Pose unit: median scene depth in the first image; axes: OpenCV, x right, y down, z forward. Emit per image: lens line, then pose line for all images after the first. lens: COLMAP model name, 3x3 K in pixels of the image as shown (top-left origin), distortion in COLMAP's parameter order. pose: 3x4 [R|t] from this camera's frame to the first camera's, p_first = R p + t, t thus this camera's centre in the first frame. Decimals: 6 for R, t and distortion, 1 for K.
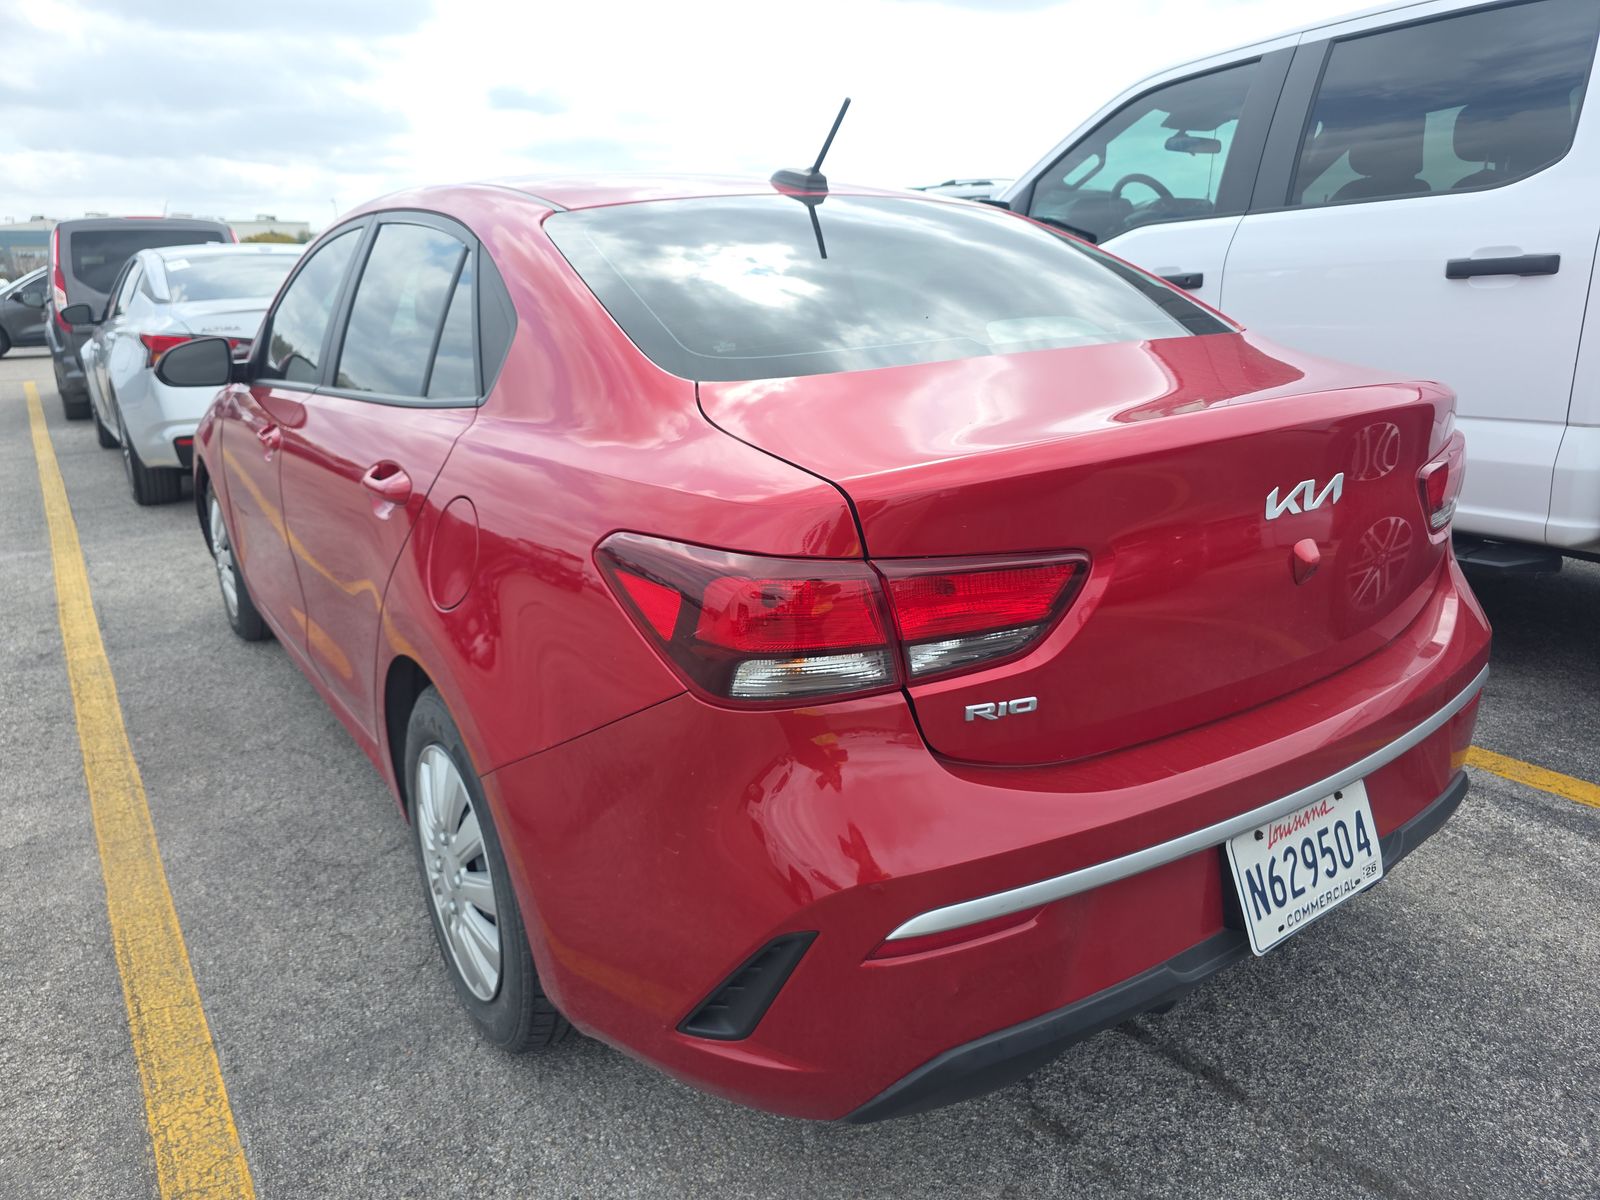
lens RADIAL K [[1052.7, 0, 810.7], [0, 1052.7, 597.8], [0, 0, 1]] dist [0.048784, -0.052337]
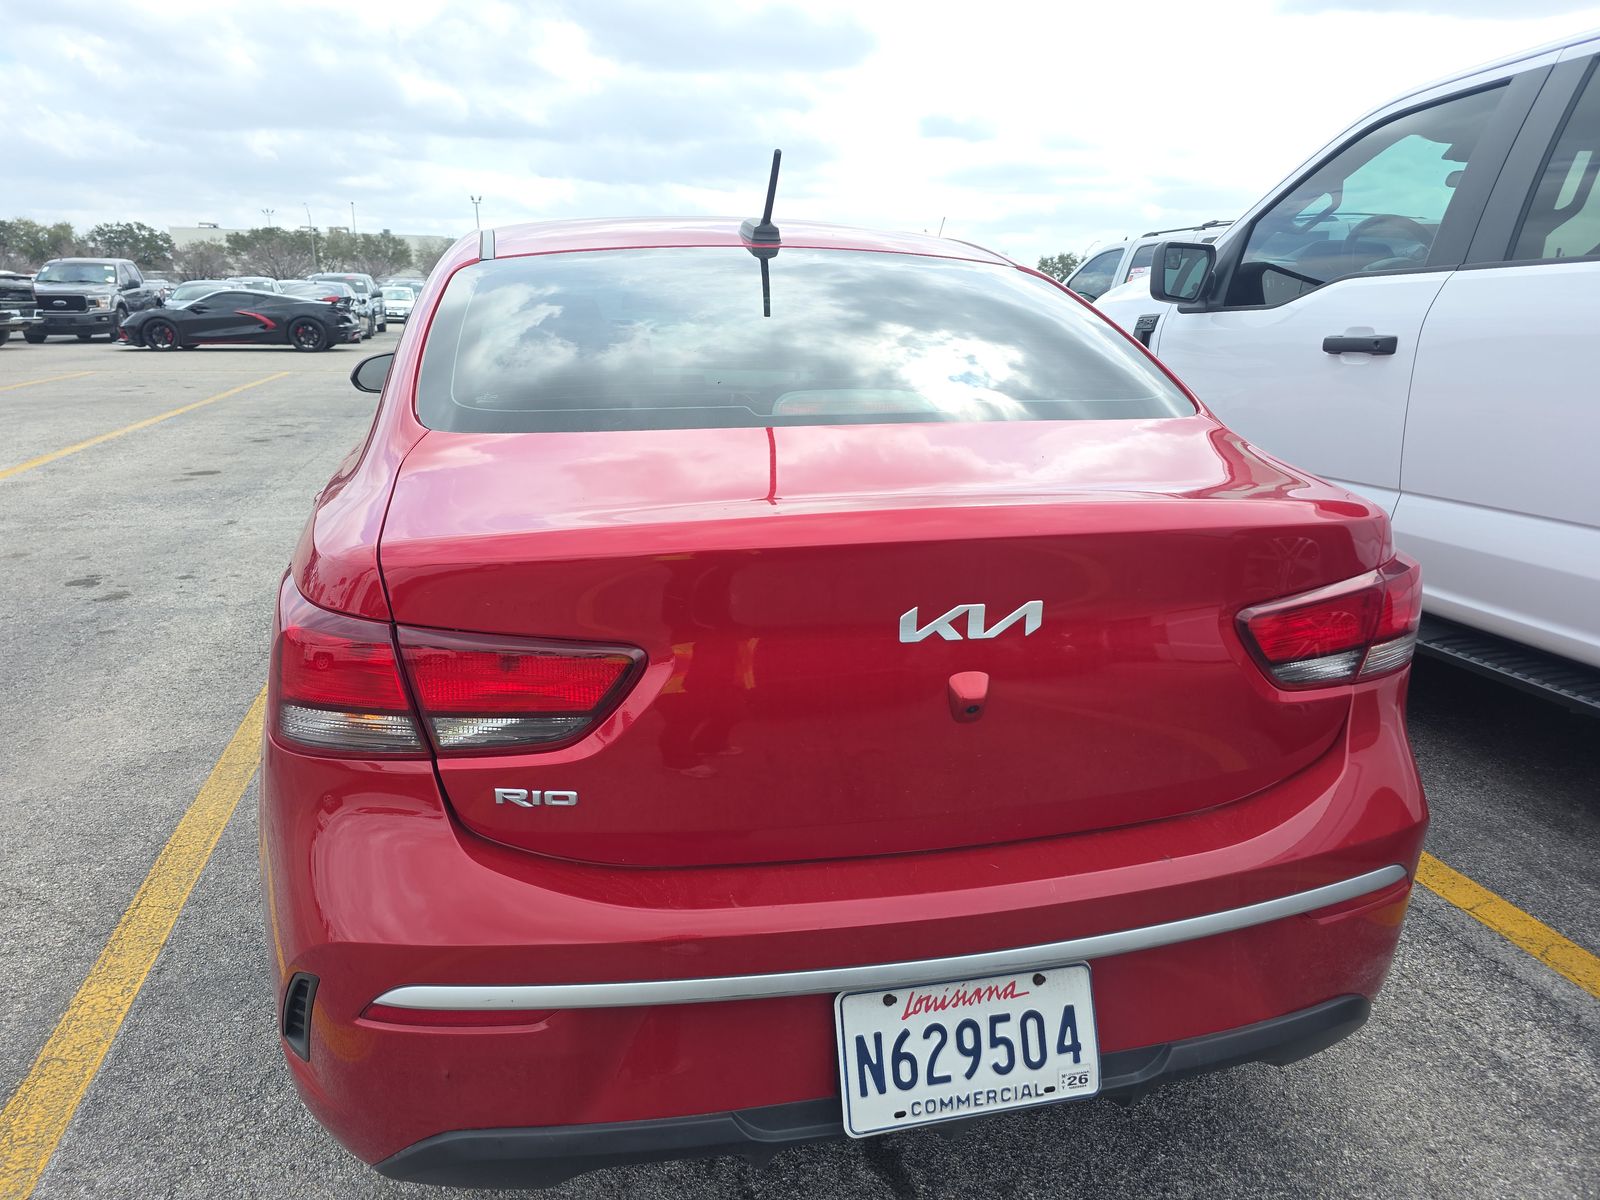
lens RADIAL K [[1052.7, 0, 810.7], [0, 1052.7, 597.8], [0, 0, 1]] dist [0.048784, -0.052337]
pose [[0.928527, 0.133617, -0.346387, 0.590166], [-0.140062, 0.990121, 0.006482, -0.094871], [0.343831, 0.042497, 0.938069, 0.143152]]
